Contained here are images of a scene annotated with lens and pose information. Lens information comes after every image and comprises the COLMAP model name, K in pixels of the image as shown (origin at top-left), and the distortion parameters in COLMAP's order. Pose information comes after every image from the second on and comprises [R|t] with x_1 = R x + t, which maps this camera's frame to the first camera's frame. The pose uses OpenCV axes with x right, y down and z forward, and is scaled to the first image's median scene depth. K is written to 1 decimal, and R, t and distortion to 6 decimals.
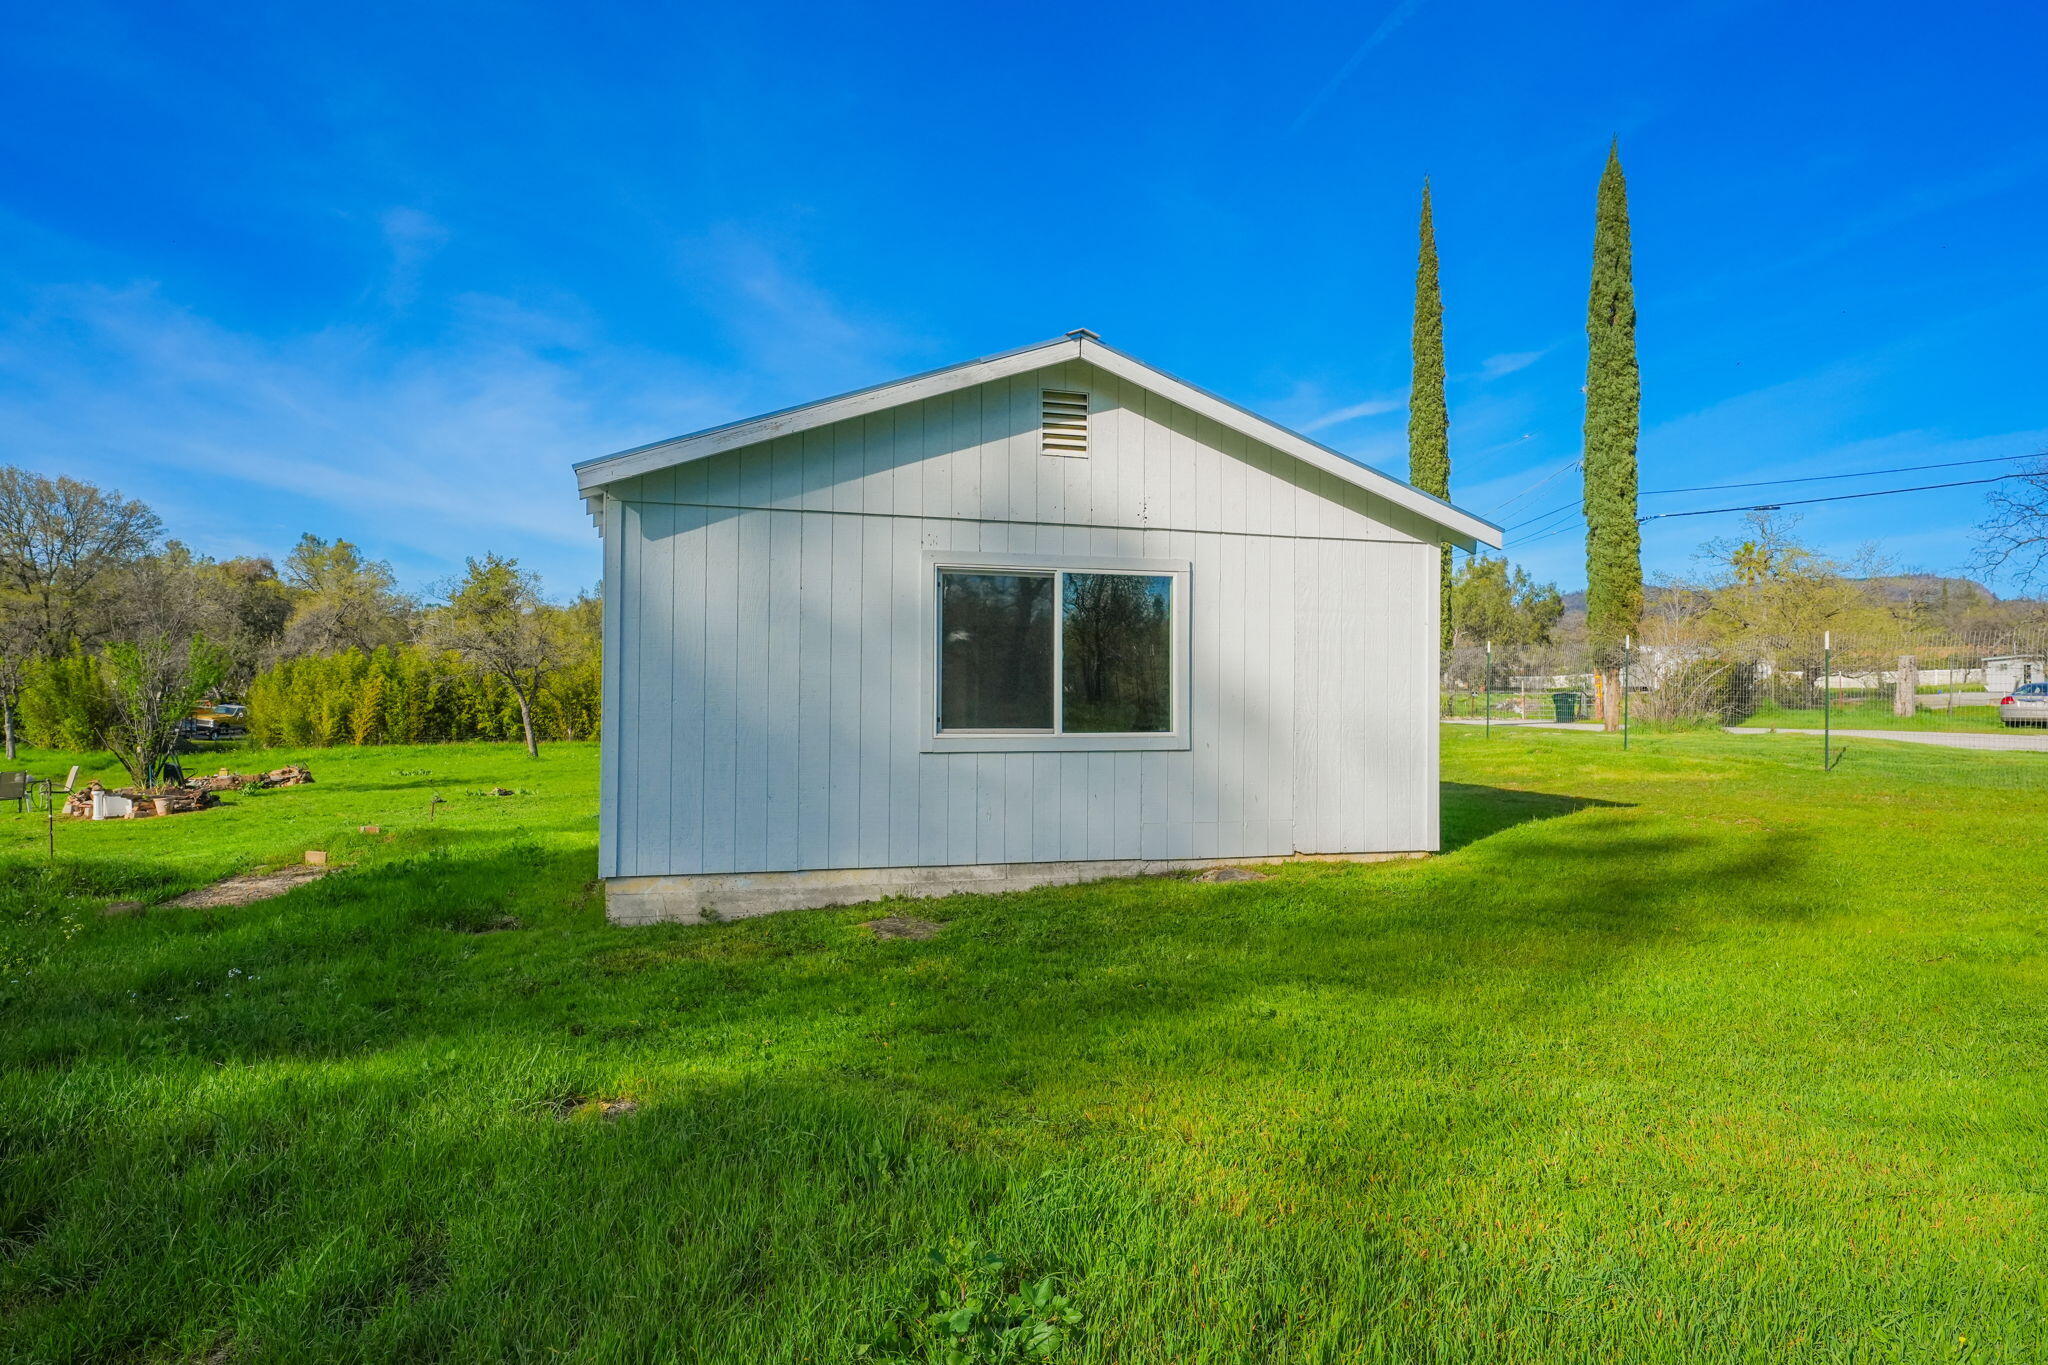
lens RADIAL K [[1152.6, 0, 958.7], [0, 1152.6, 652.2], [0, 0, 1]] dist [-0.002176, -0.002271]
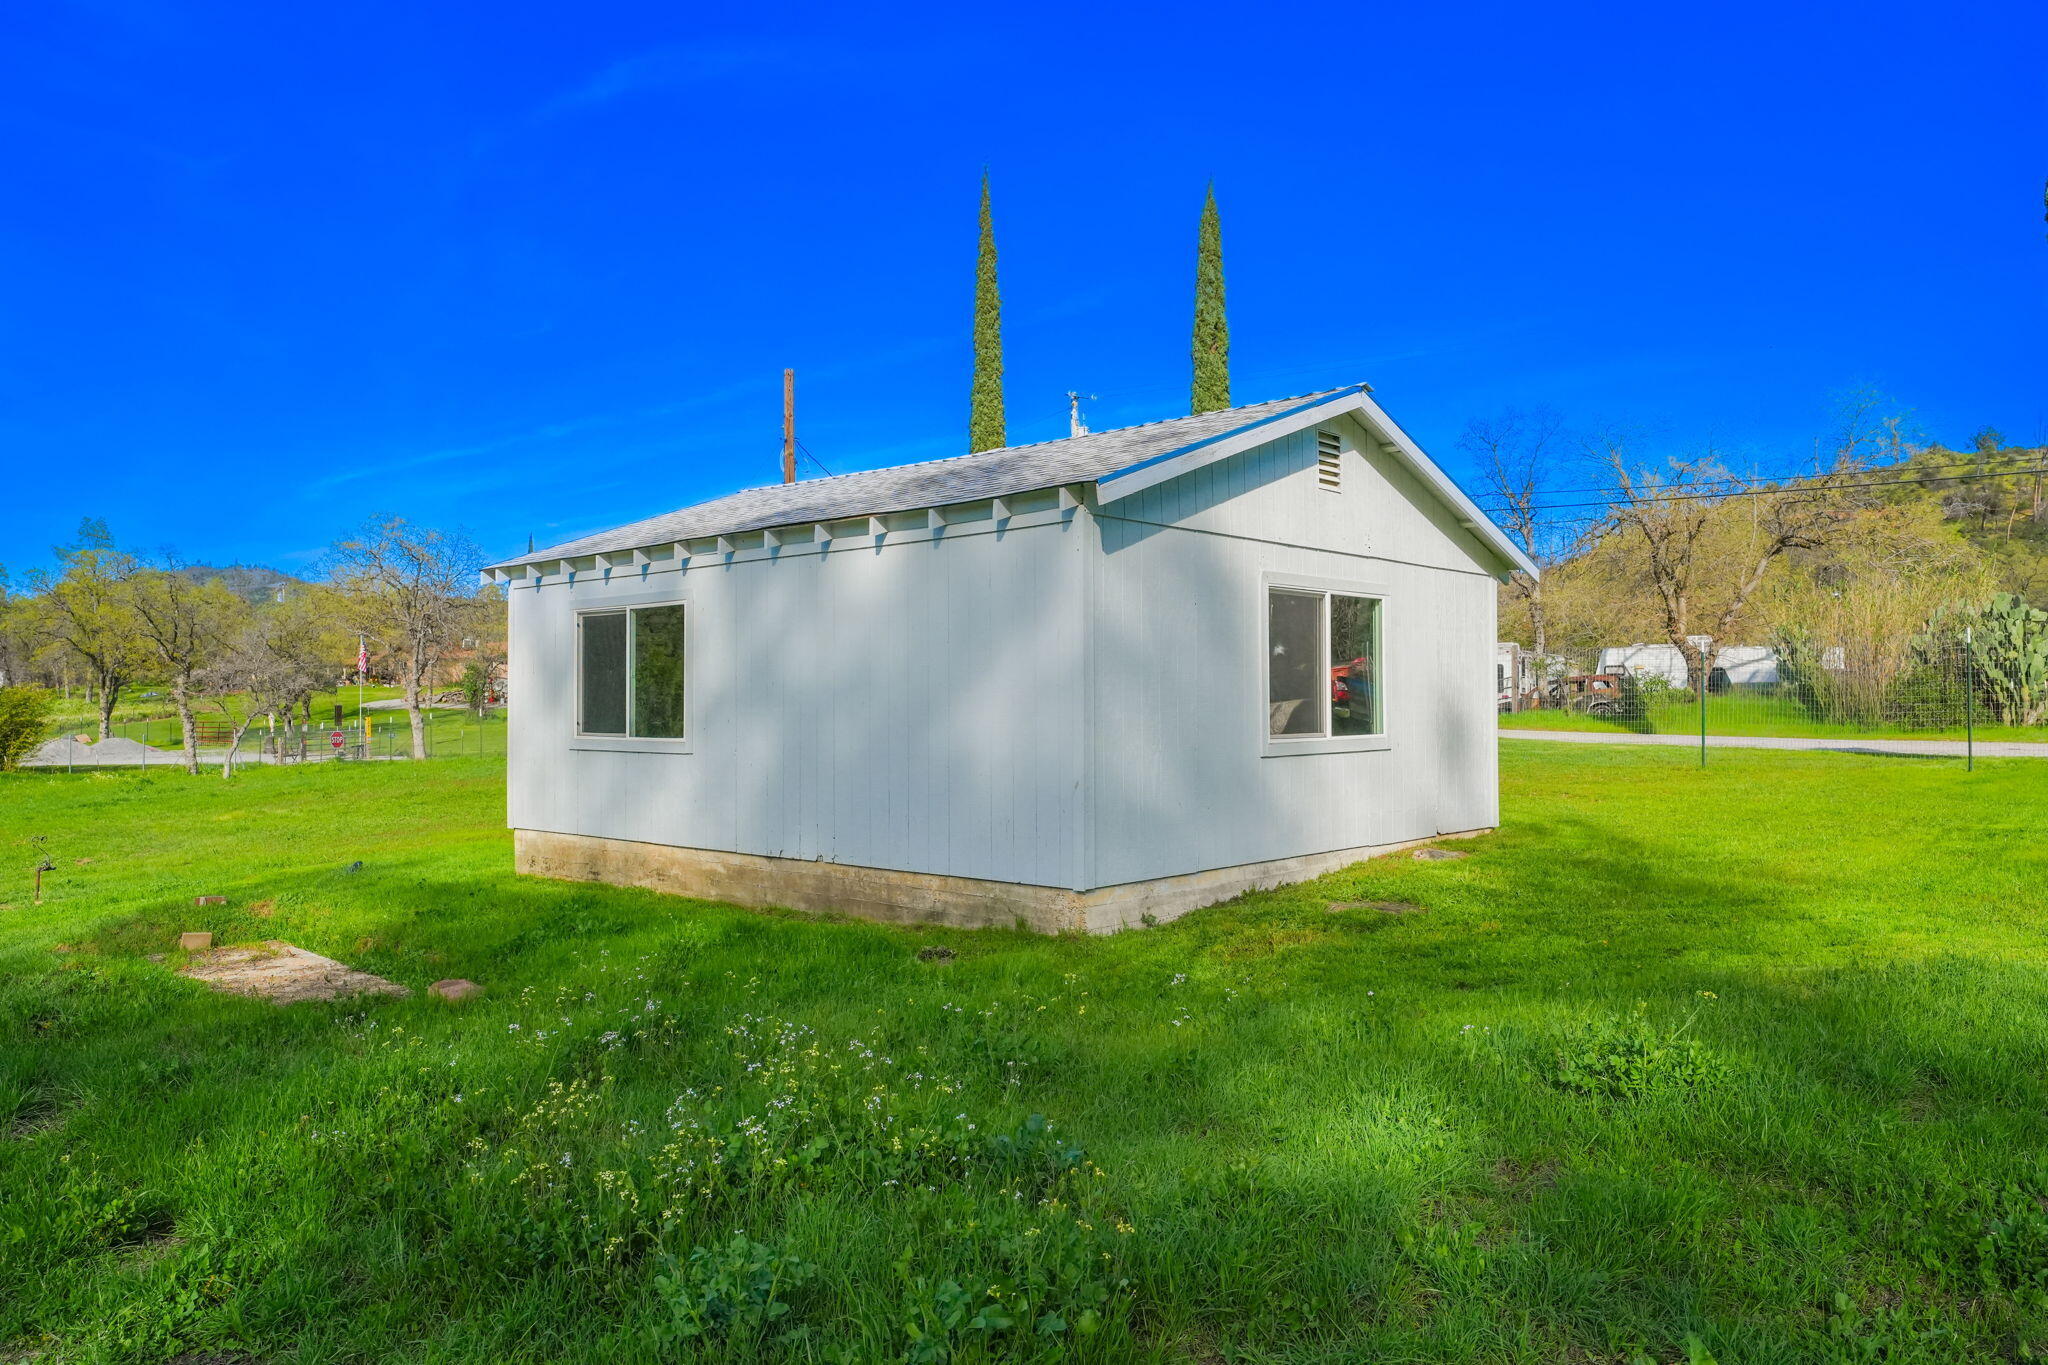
lens RADIAL K [[1325.9, 0, 1022.1], [0, 1325.9, 668.6], [0, 0, 1]] dist [0.003230, 0.000241]
pose [[0.865010, 0.000735, 0.501755, -0.824640], [-0.009282, 0.999851, 0.014539, -0.012584], [-0.501669, -0.017234, 0.864888, 0.029461]]
